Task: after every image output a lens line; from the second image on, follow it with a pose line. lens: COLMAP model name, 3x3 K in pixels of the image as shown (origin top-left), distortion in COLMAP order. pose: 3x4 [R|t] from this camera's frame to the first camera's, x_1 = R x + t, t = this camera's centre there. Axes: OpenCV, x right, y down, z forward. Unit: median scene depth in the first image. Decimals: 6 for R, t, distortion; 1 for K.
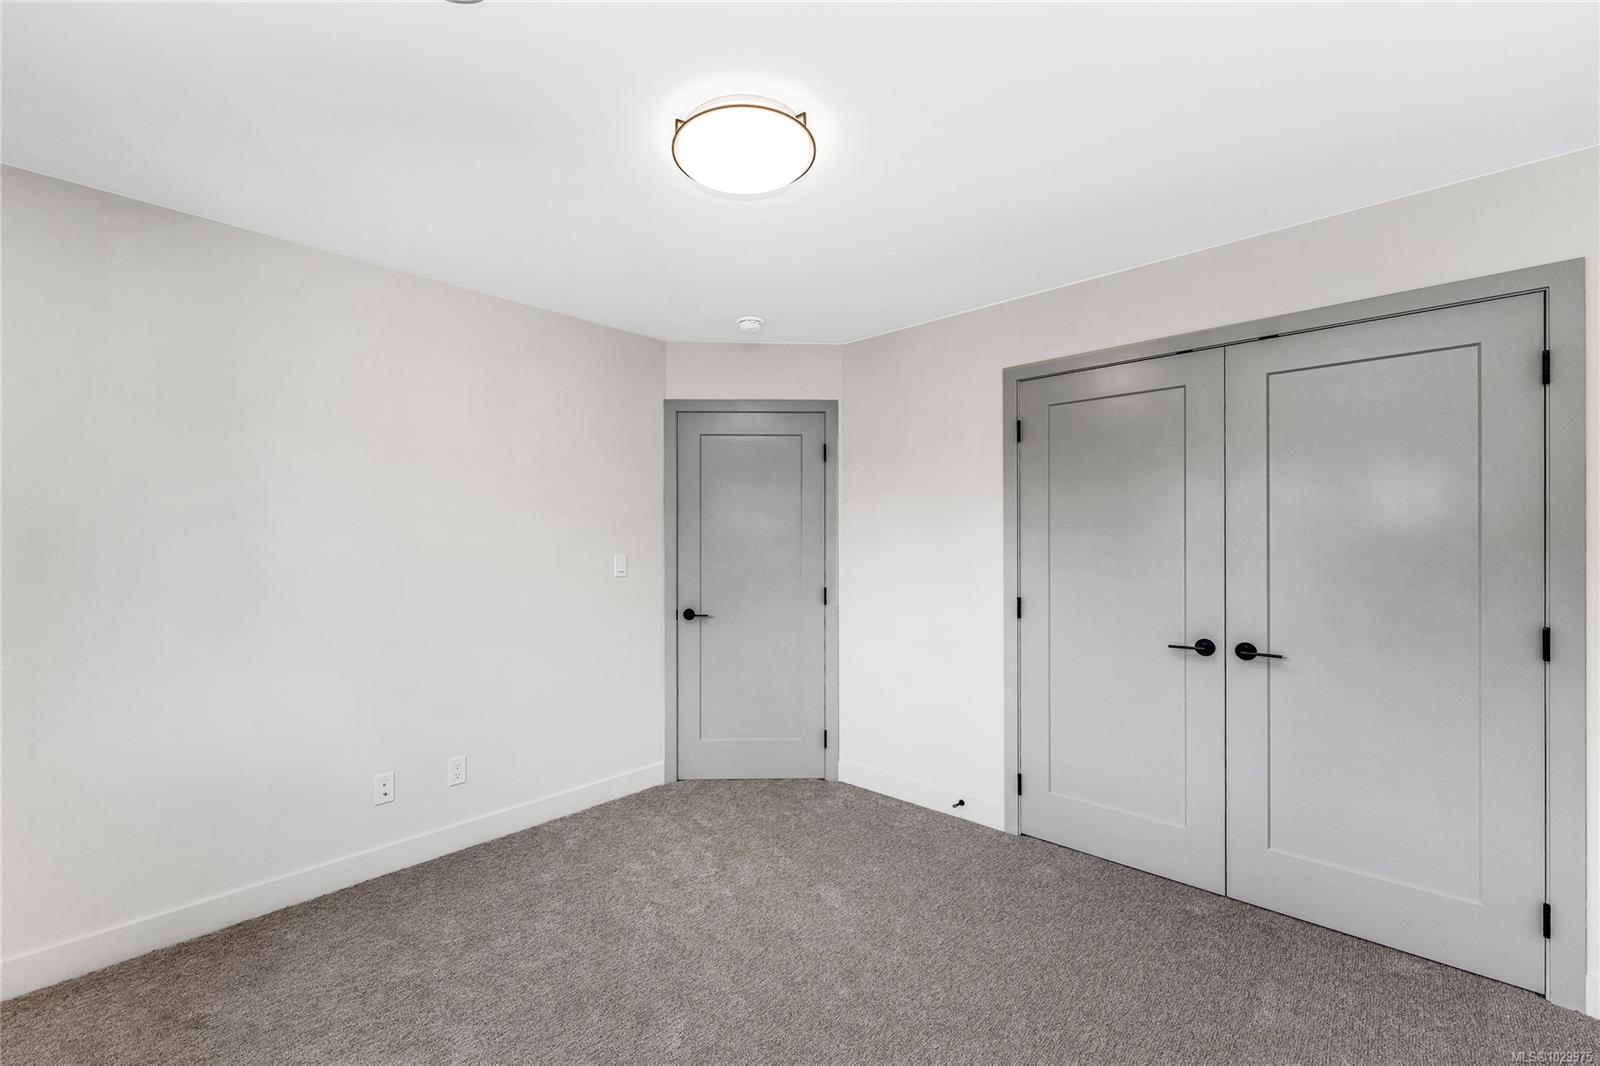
lens RADIAL K [[650.6, 0, 808.5], [0, 650.6, 542.0], [0, 0, 1]] dist [0.000585, -0.000122]
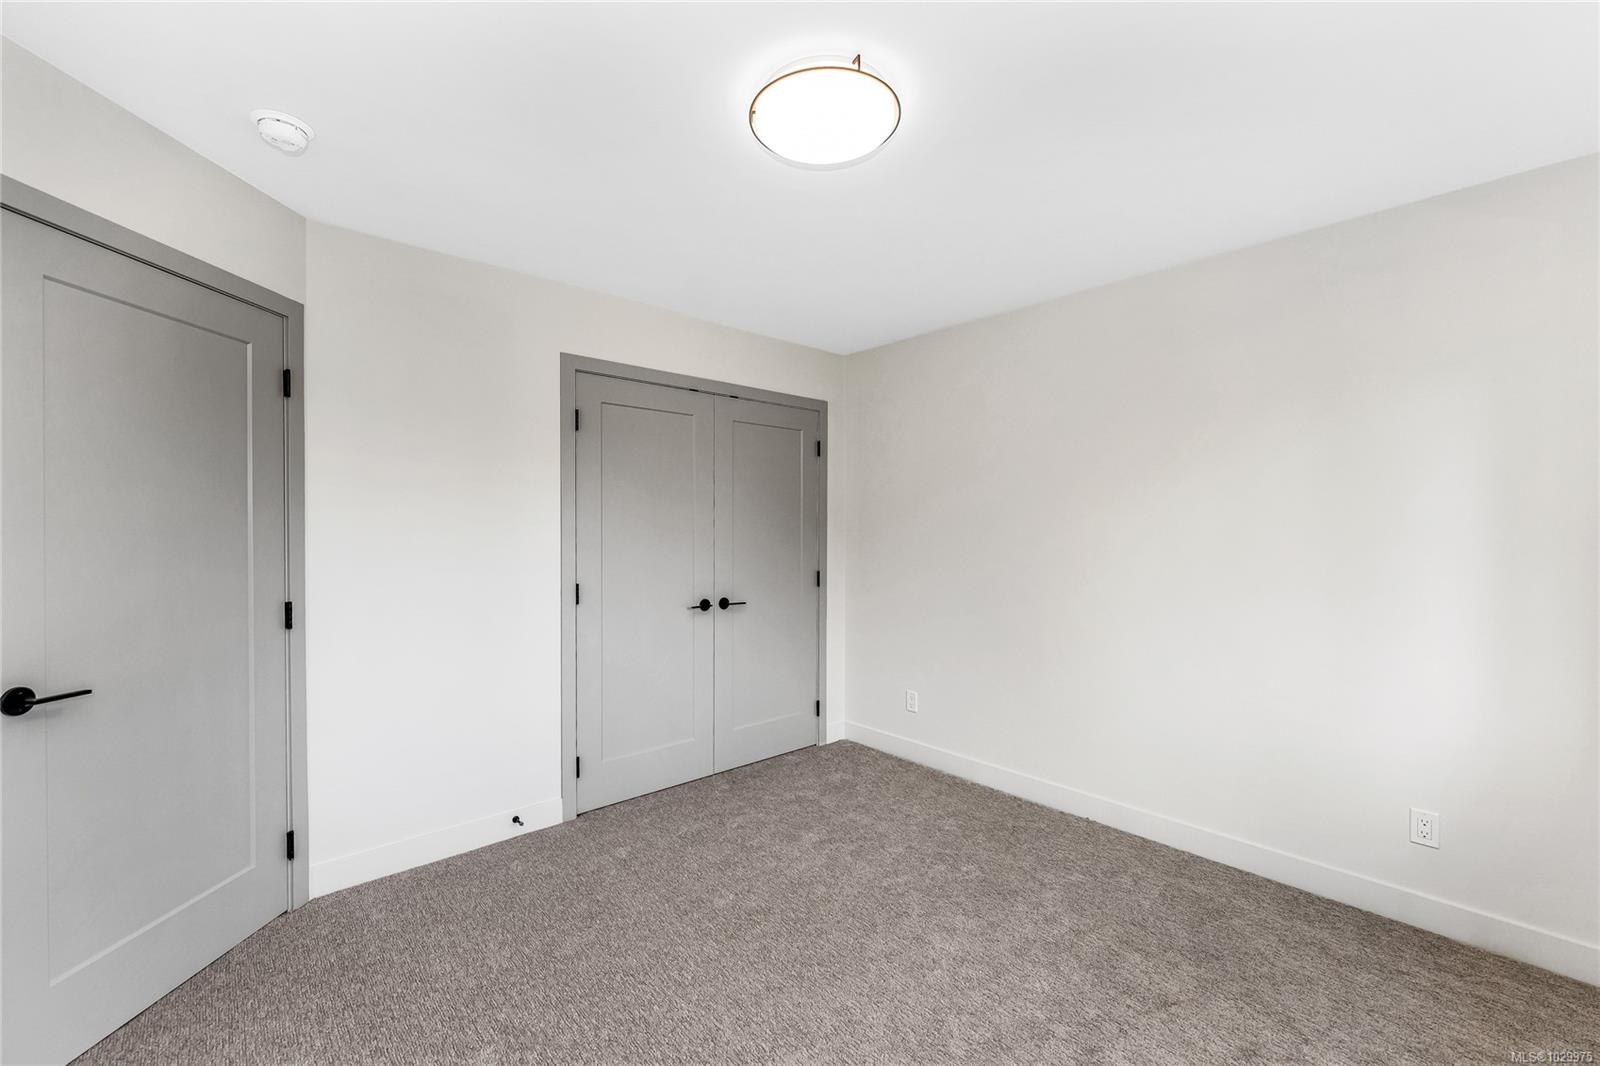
lens RADIAL K [[633.4, 0, 800.0], [0, 633.4, 533.0], [0, 0, 1]] dist [-0.000085, 0.000030]
pose [[0.120518, -0.002132, 0.992709, -0.615330], [-0.004012, 0.999988, 0.002635, 0.001826], [-0.992703, -0.004300, 0.120508, 0.536329]]
